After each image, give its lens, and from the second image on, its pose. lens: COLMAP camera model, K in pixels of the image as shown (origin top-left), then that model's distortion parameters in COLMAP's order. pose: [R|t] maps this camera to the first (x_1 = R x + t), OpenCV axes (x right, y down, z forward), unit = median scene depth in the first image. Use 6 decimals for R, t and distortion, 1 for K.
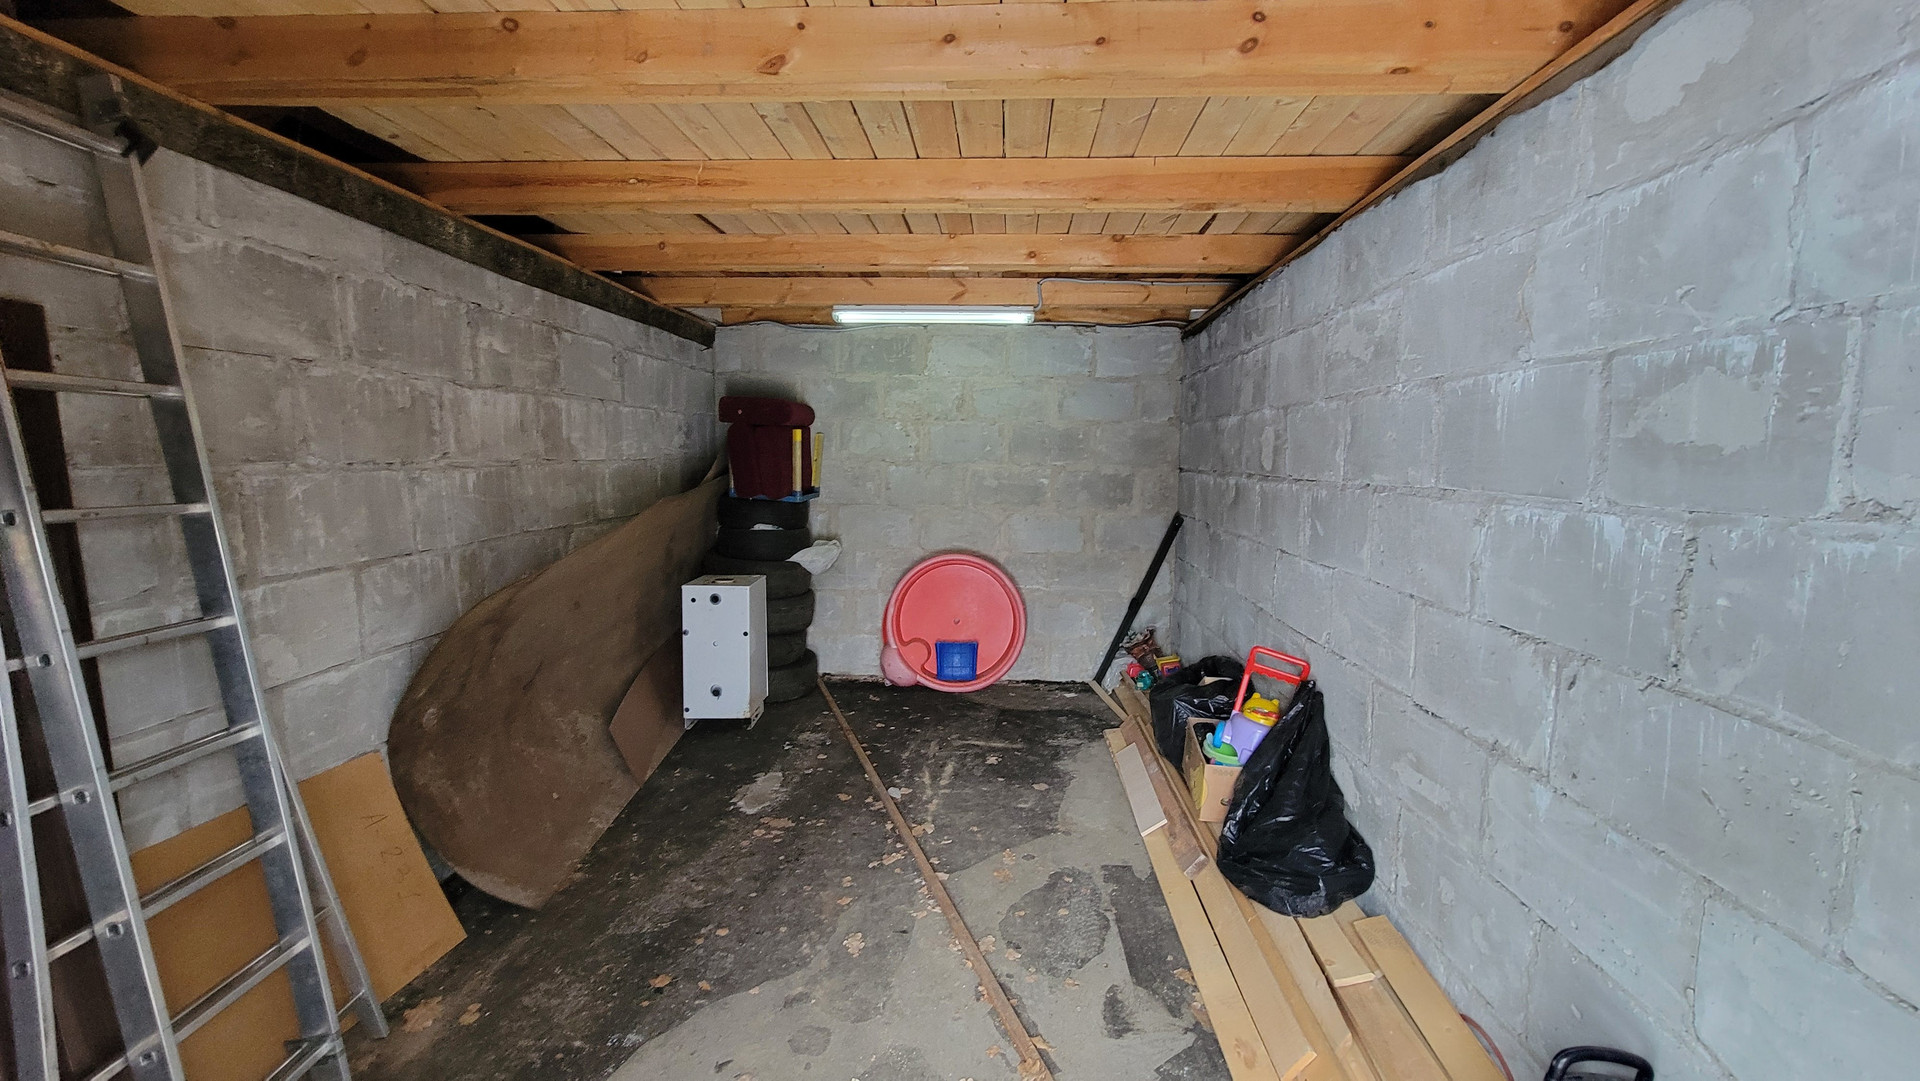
lens RADIAL K [[764.5, 0, 961.3], [0, 764.5, 537.2], [0, 0, 1]] dist [0.001072, 0.000207]
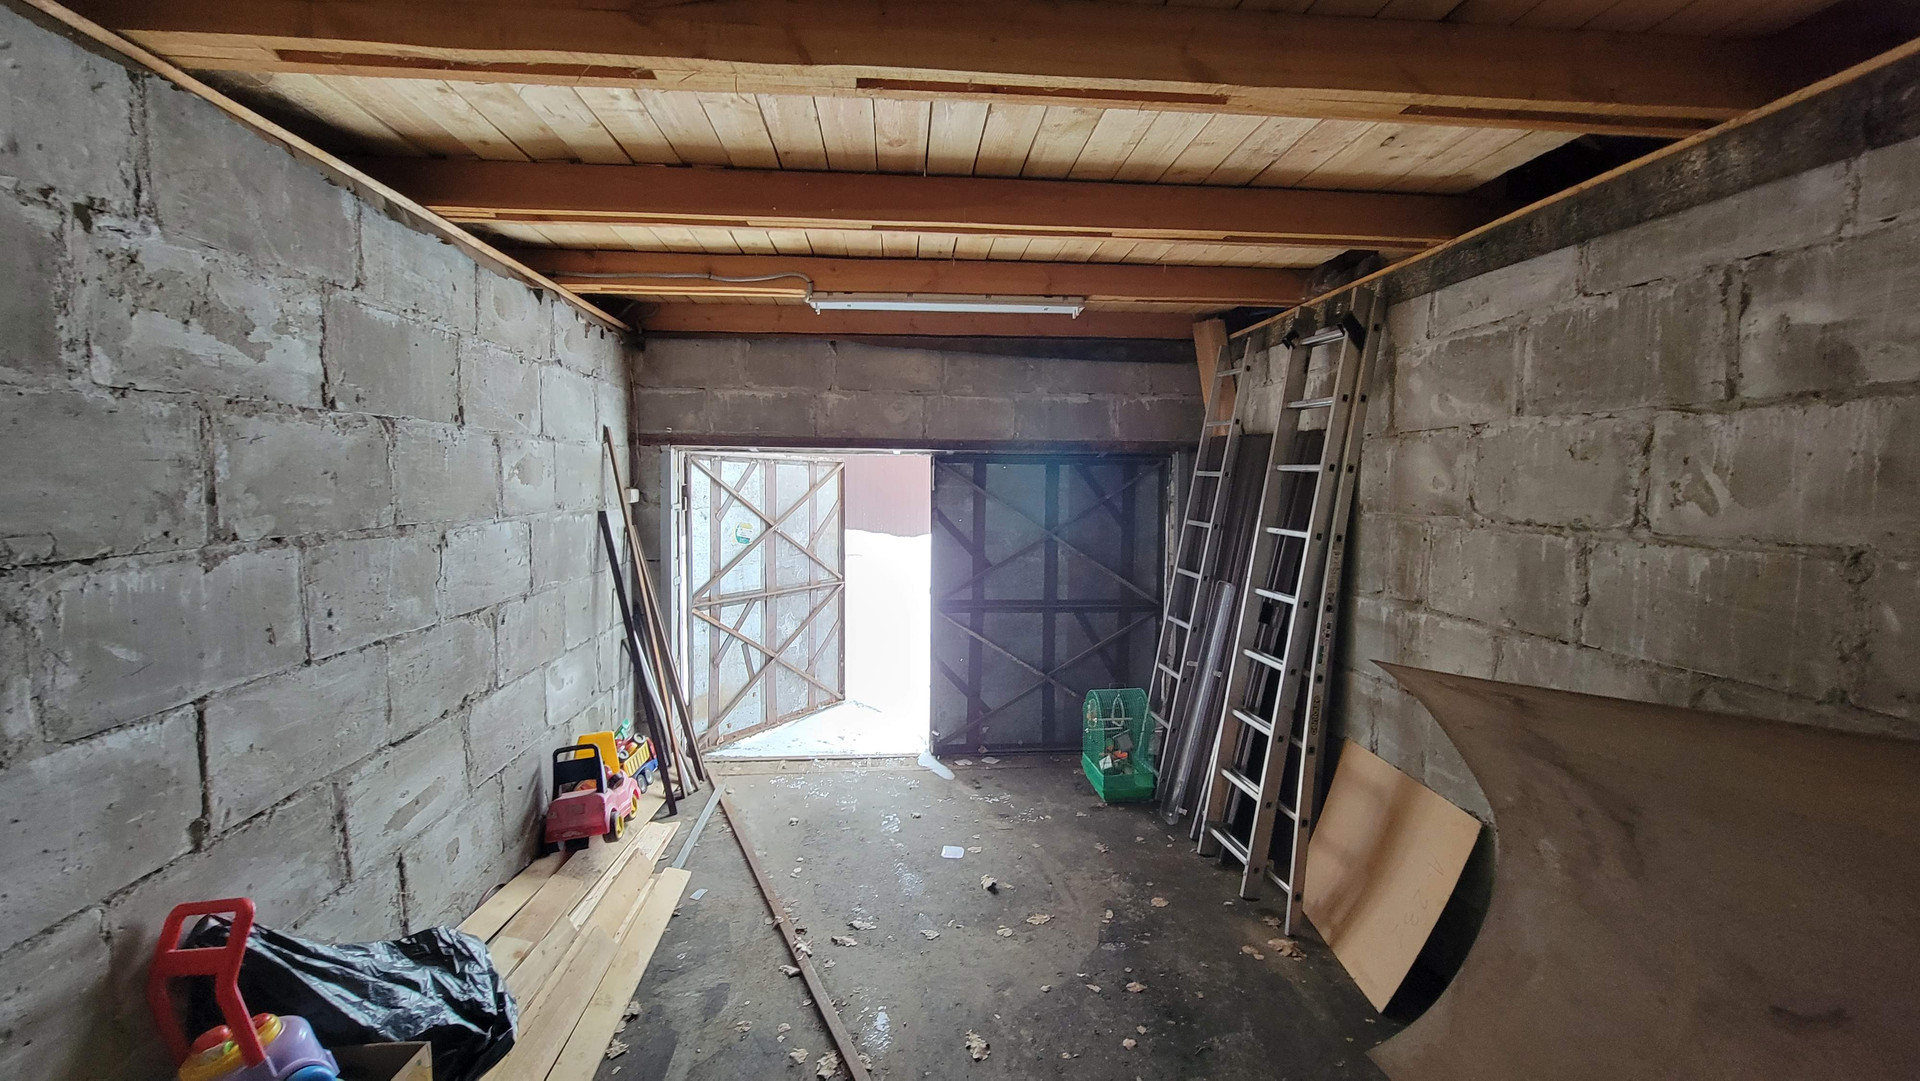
lens RADIAL K [[764.5, 0, 952.7], [0, 764.5, 536.9], [0, 0, 1]] dist [0.001072, 0.000207]
pose [[-0.990048, -0.009679, -0.140400, 0.019727], [-0.035500, 0.982547, 0.182596, -0.213071], [0.136182, 0.185763, -0.973112, 1.710964]]
